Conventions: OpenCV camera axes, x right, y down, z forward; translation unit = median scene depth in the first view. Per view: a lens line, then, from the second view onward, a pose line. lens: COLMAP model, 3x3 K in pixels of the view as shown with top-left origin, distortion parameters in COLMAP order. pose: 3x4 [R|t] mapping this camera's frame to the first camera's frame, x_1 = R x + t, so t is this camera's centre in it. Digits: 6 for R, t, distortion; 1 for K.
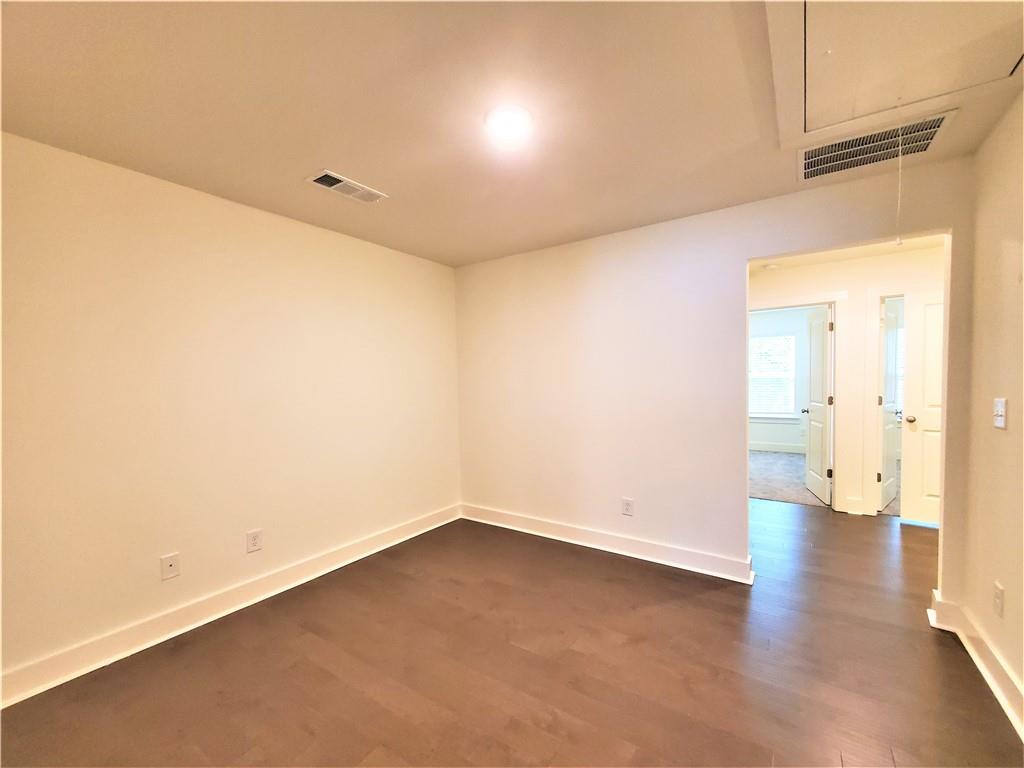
lens RADIAL K [[410.0, 0, 512.5], [0, 410.0, 384.4], [0, 0, 1]] dist [-0.002520, -0.000257]
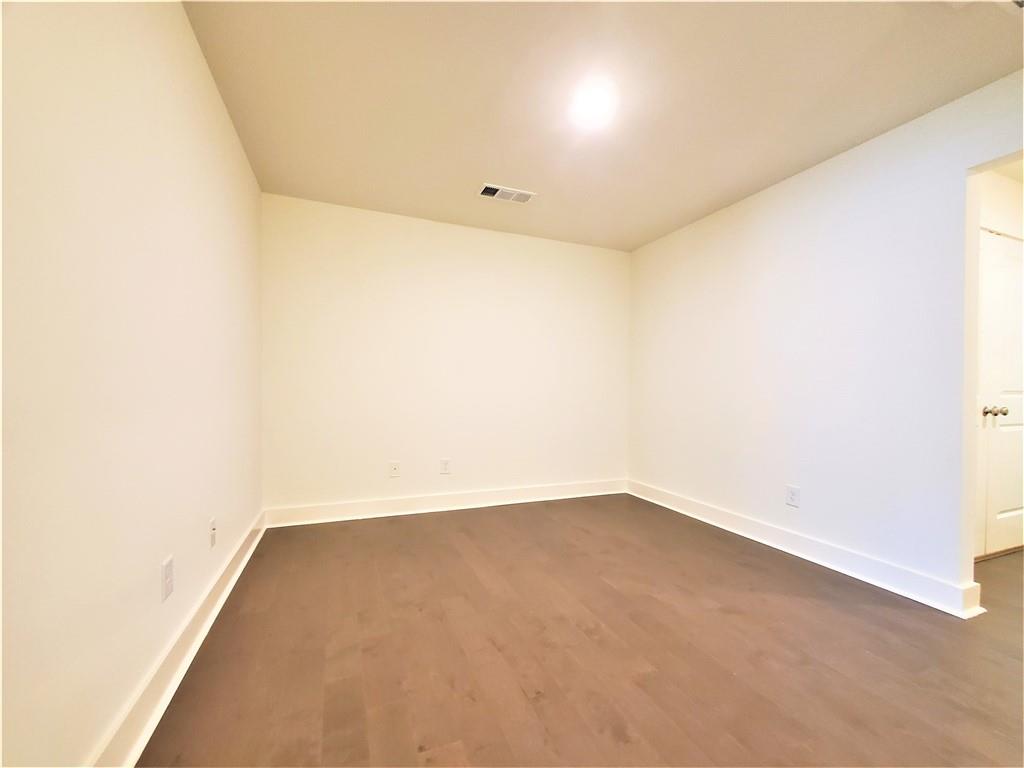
lens RADIAL K [[410.0, 0, 515.0], [0, 410.0, 385.1], [0, 0, 1]] dist [-0.002520, -0.000257]
pose [[0.836361, 0.020711, -0.547787, 0.335620], [-0.030109, 0.999513, -0.008180, 0.123196], [0.547351, 0.023335, 0.836578, -0.030999]]
